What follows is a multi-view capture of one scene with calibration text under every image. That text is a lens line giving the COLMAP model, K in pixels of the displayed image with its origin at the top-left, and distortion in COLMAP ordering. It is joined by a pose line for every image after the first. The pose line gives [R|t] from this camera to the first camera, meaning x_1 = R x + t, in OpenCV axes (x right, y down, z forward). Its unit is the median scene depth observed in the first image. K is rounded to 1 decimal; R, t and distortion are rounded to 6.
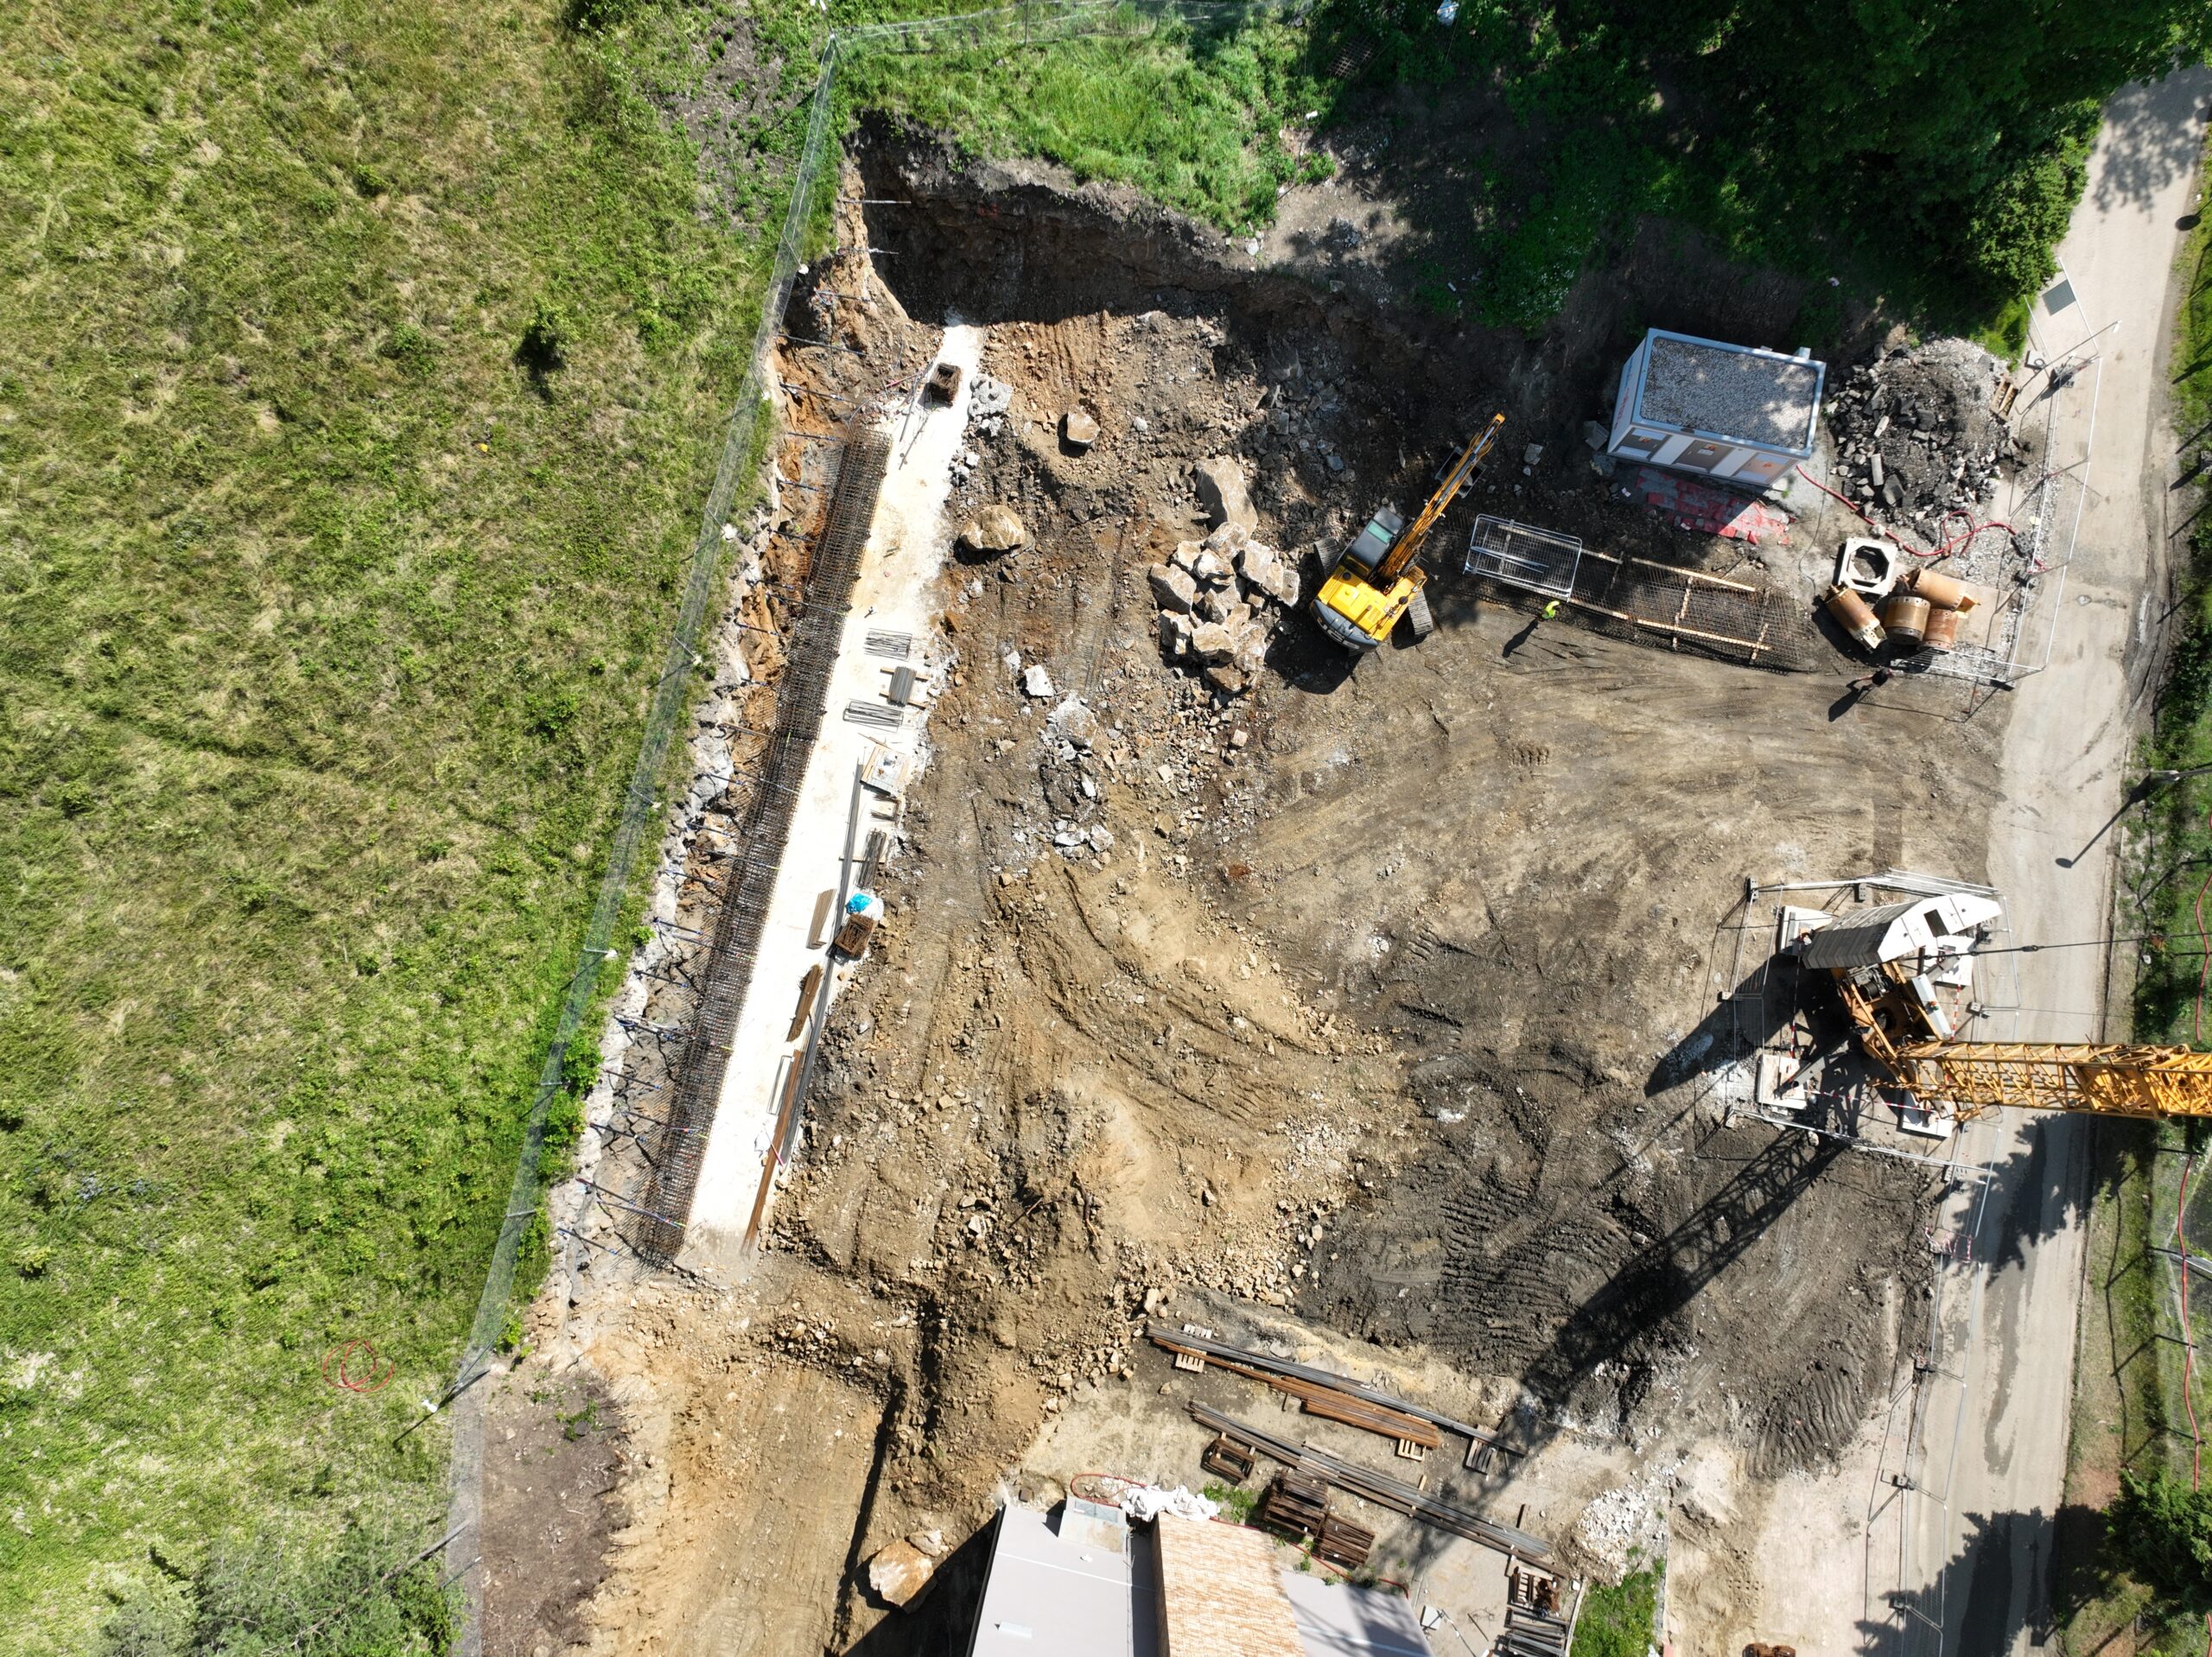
lens RADIAL K [[1554.2, 0, 1114.2], [0, 1554.2, 826.8], [0, 0, 1]] dist [0.008153, 0.008429]
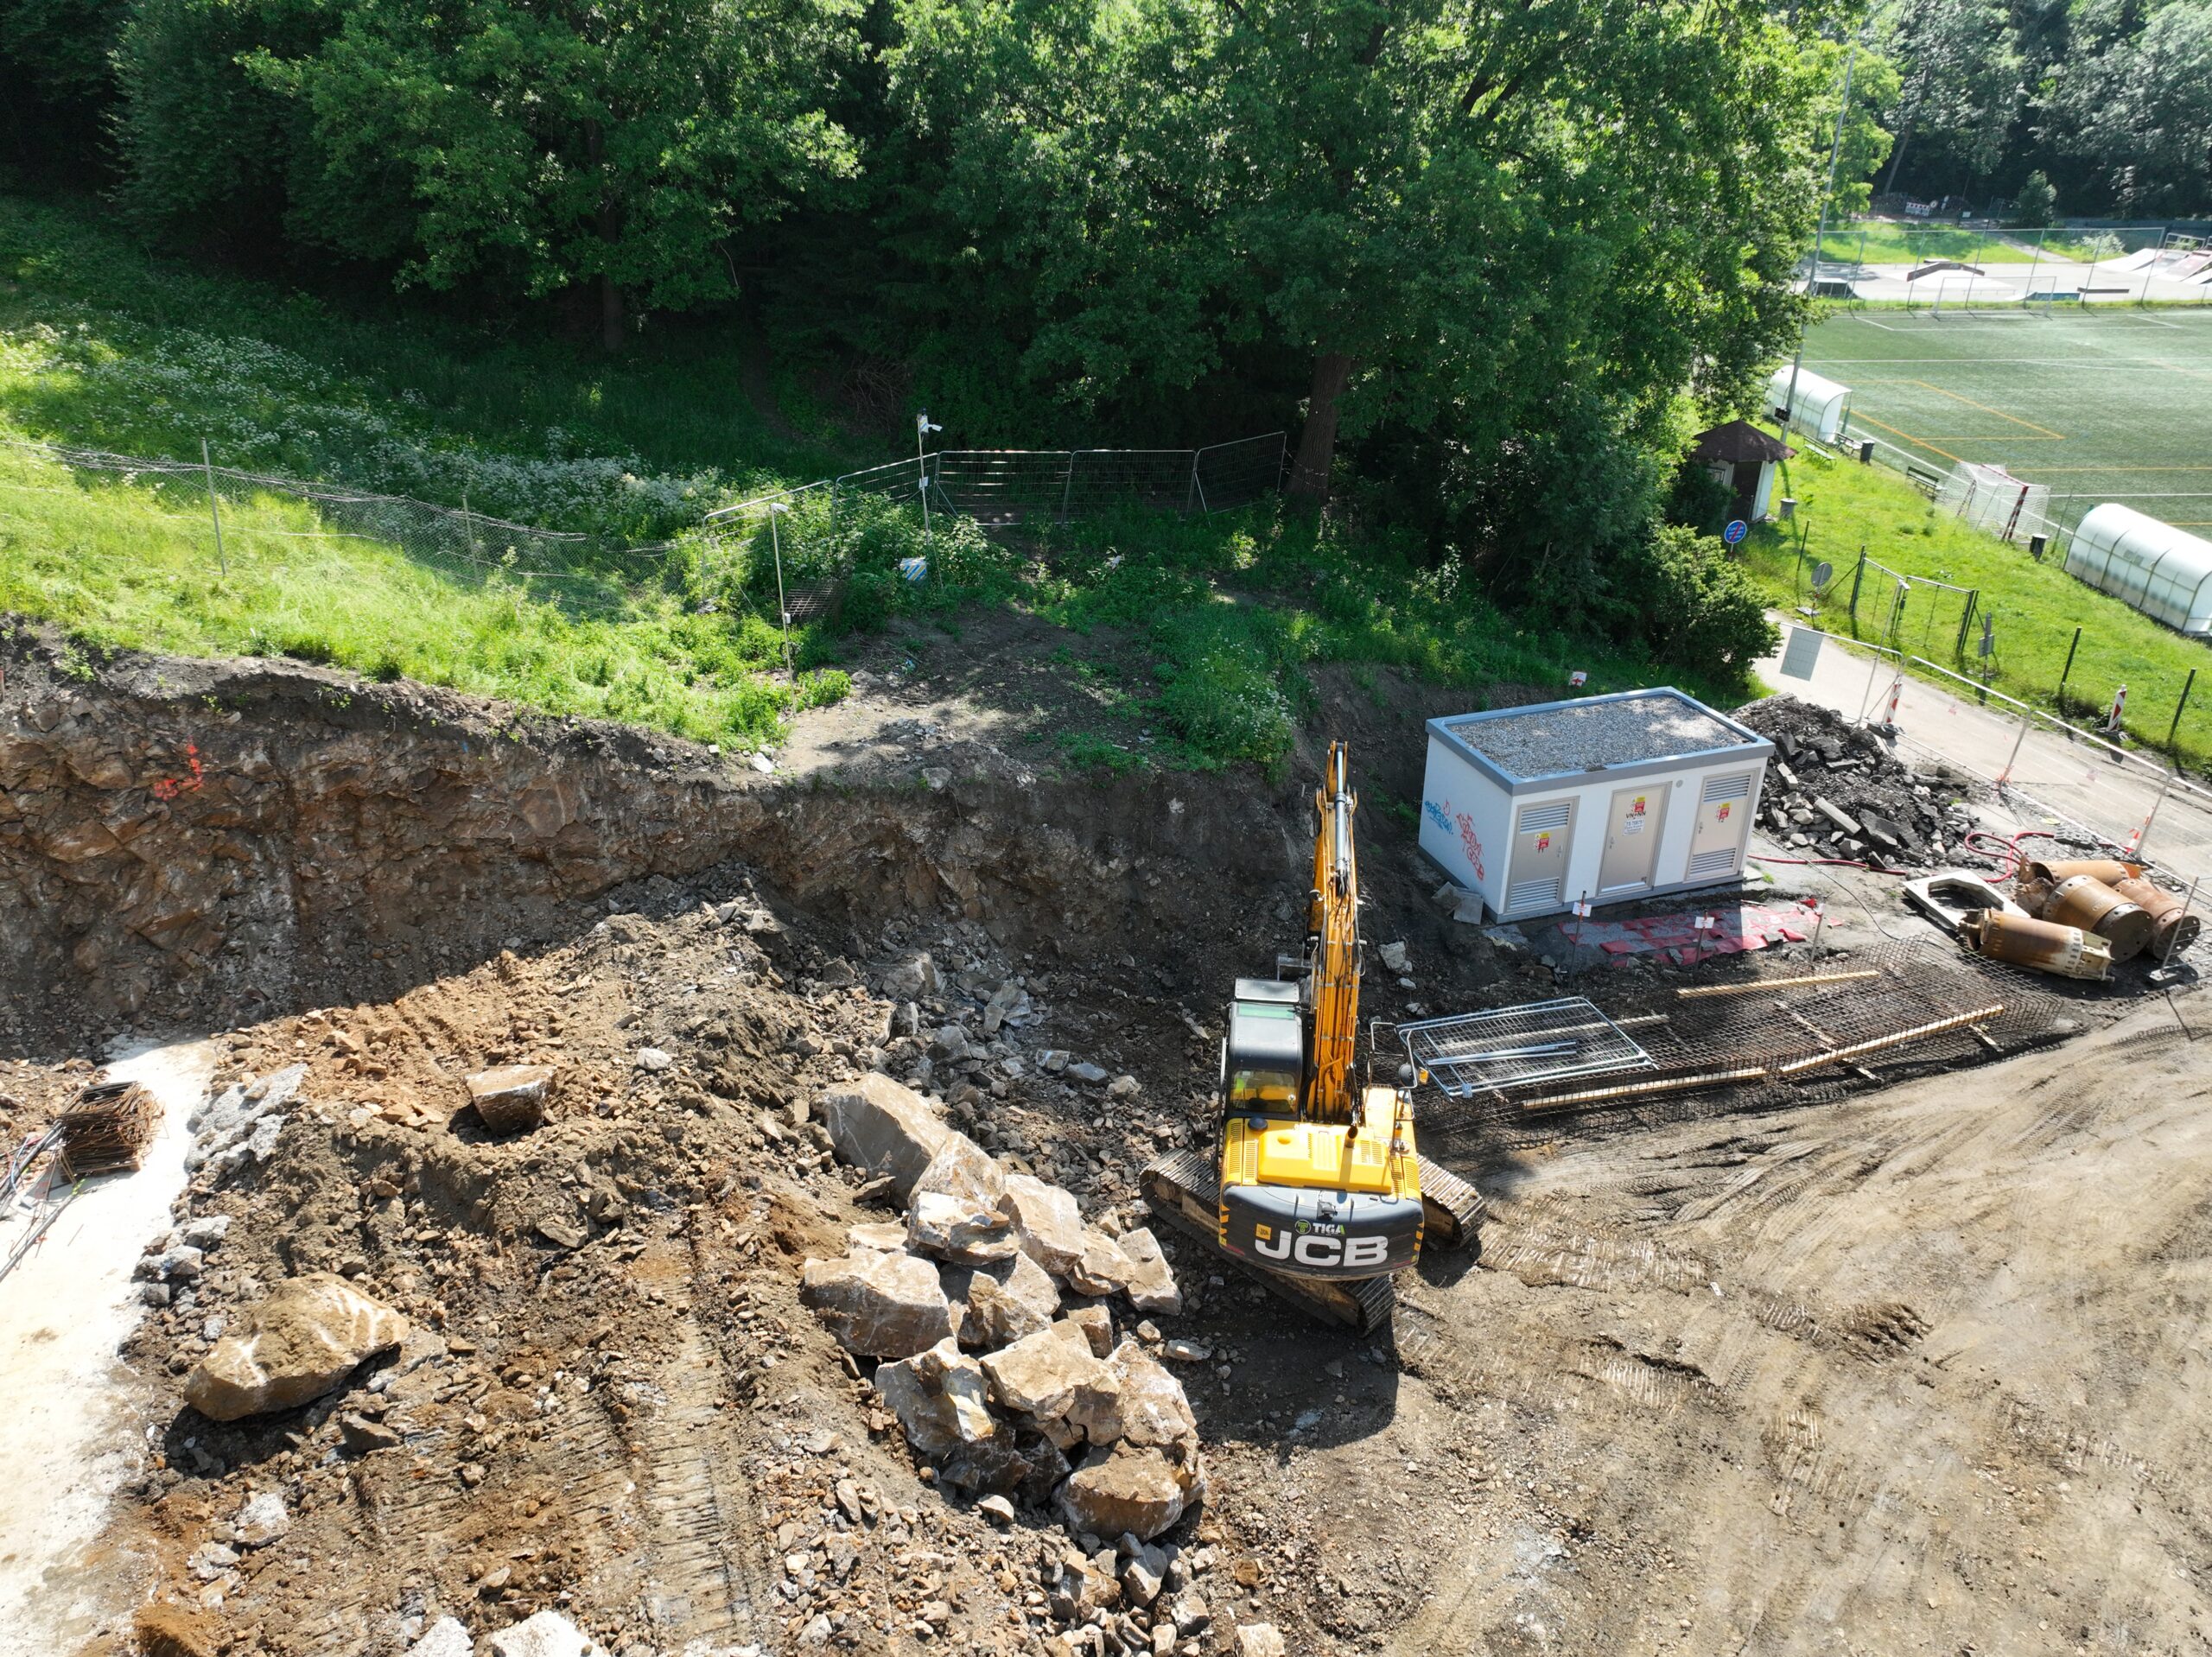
lens RADIAL K [[1554.2, 0, 1114.2], [0, 1554.2, 826.8], [0, 0, 1]] dist [0.008153, 0.008429]
pose [[0.858416, -0.222913, 0.461987, -0.057894], [0.508429, 0.489108, -0.708712, 0.075560], [-0.067981, 0.843257, 0.533194, 0.719695]]
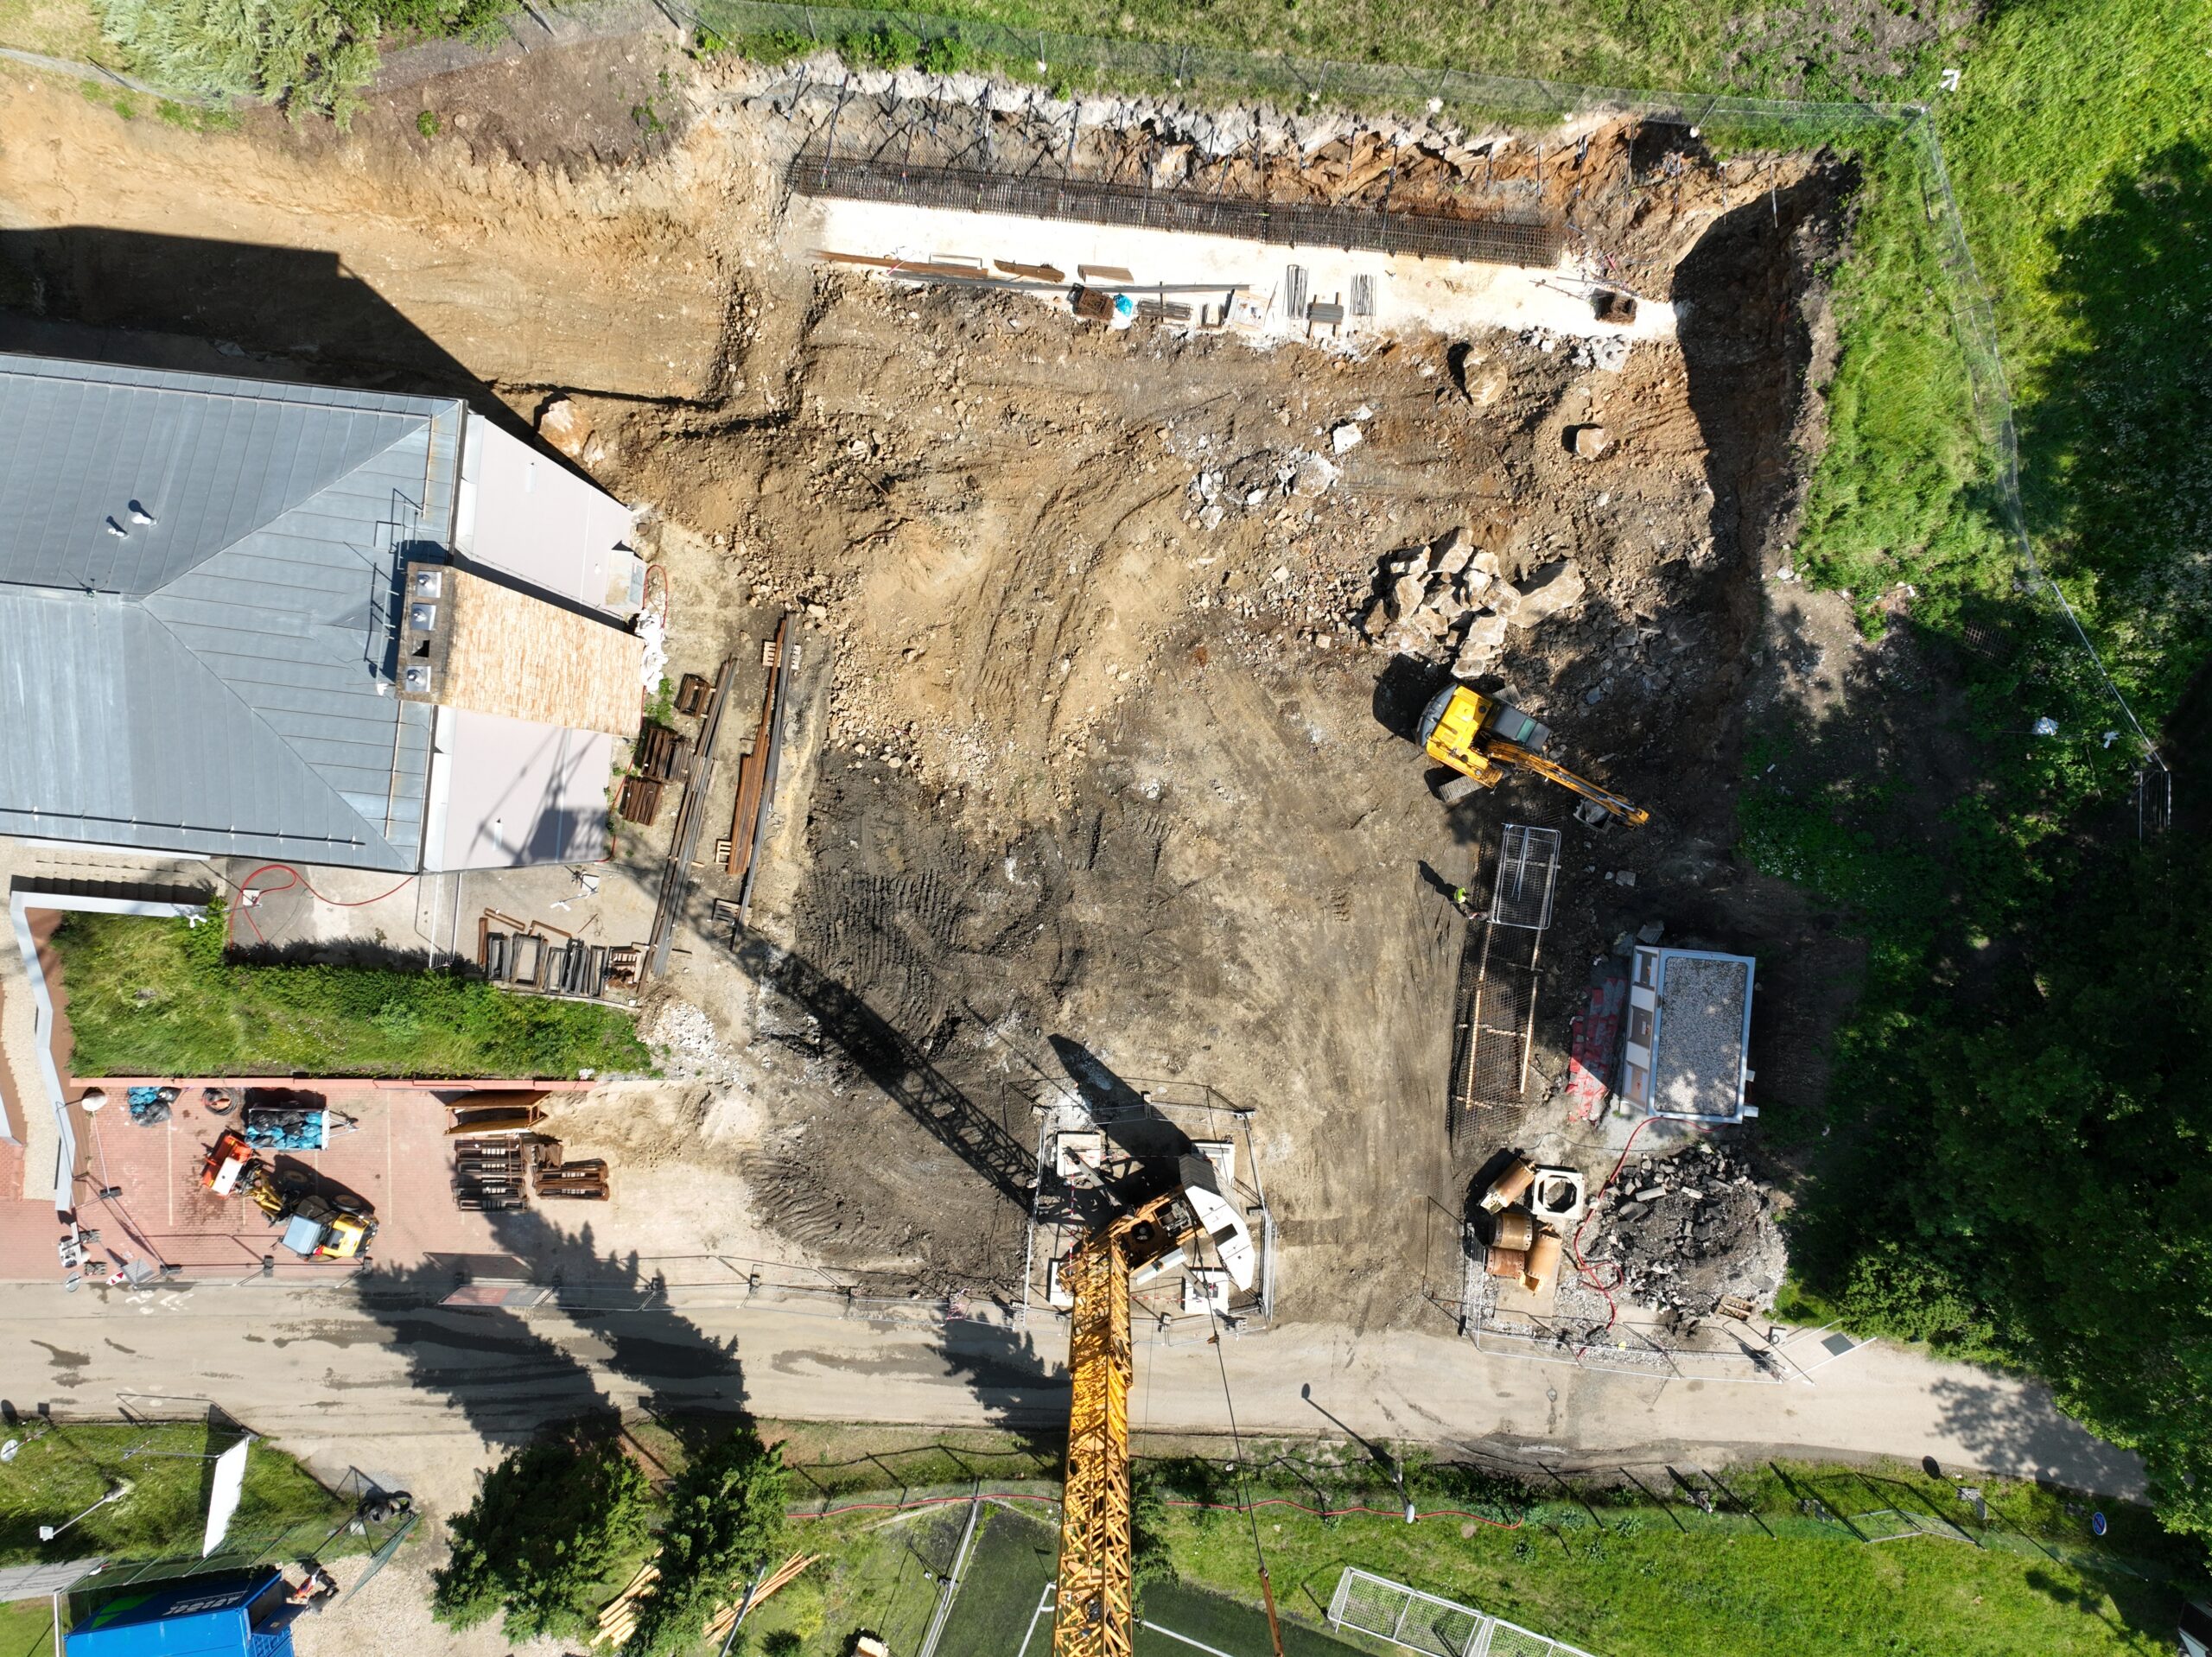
lens RADIAL K [[1554.2, 0, 1114.2], [0, 1554.2, 826.8], [0, 0, 1]] dist [0.008153, 0.008429]
pose [[0.130791, 0.991392, 0.006026, 0.192241], [-0.983437, 0.128968, 0.127354, -0.036448], [0.125481, -0.022583, 0.991839, -0.111007]]
